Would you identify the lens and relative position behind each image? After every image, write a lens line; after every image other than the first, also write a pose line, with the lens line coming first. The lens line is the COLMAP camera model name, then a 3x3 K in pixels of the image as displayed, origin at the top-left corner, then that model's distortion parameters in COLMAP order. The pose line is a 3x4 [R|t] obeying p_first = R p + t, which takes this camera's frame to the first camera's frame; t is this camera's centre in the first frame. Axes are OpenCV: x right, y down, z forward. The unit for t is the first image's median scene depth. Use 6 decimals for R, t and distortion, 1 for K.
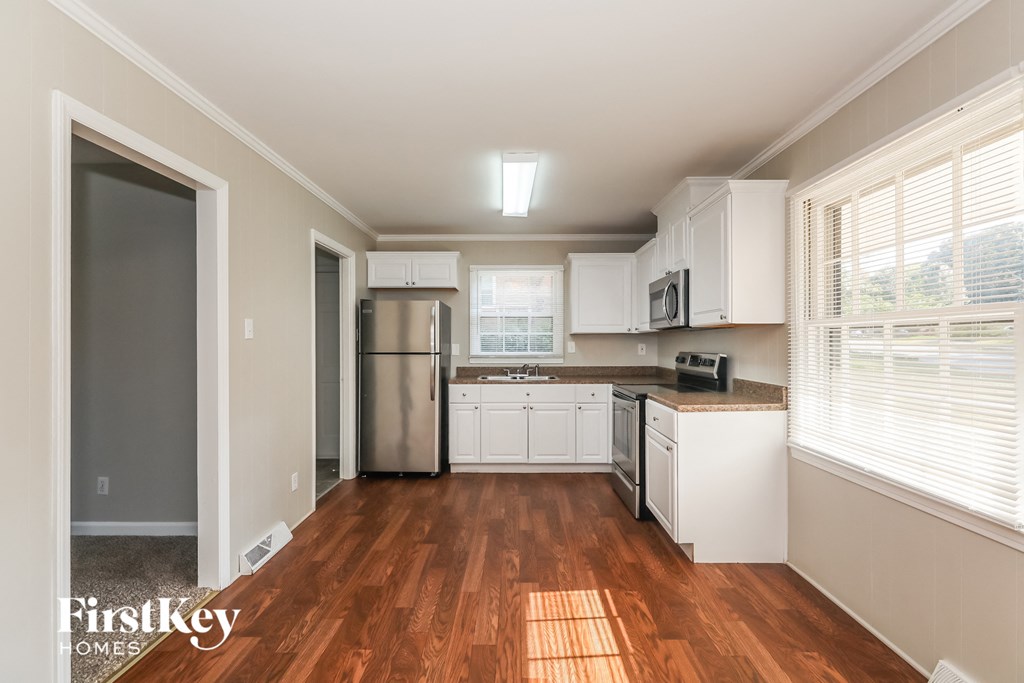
lens RADIAL K [[506.0, 0, 512.0], [0, 506.0, 341.5], [0, 0, 1]] dist [0.014308, -0.000373]
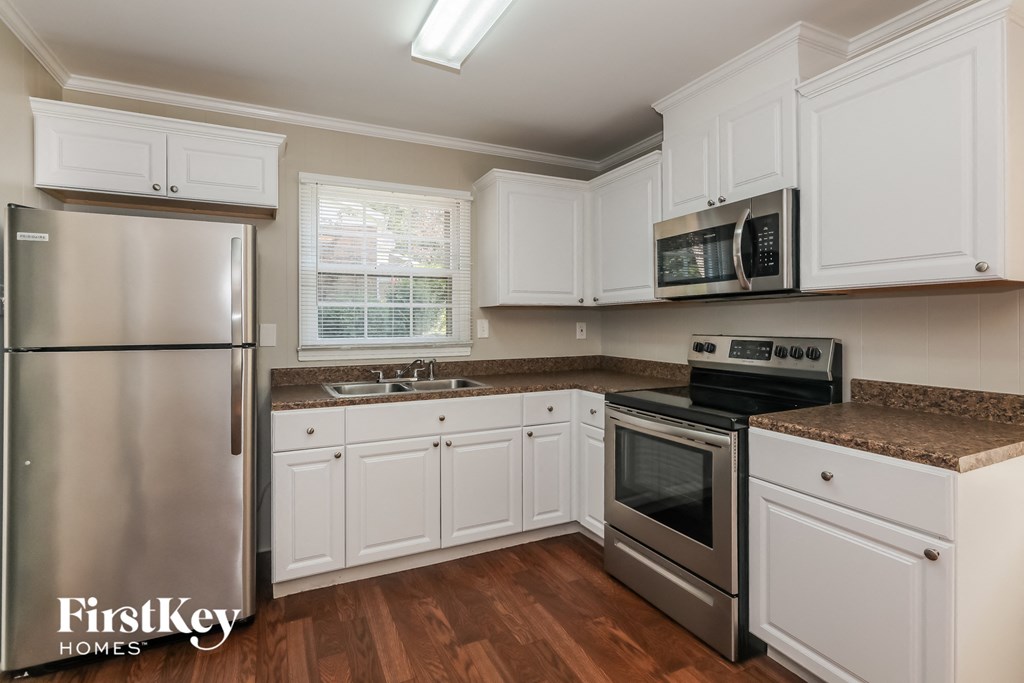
lens RADIAL K [[537.7, 0, 549.4], [0, 537.7, 318.6], [0, 0, 1]] dist [0.016584, -0.000681]
pose [[0.885211, -0.000099, 0.465191, -0.113634], [0.002024, 0.999991, -0.003639, 0.001947], [-0.465186, 0.004163, 0.885203, 0.390801]]
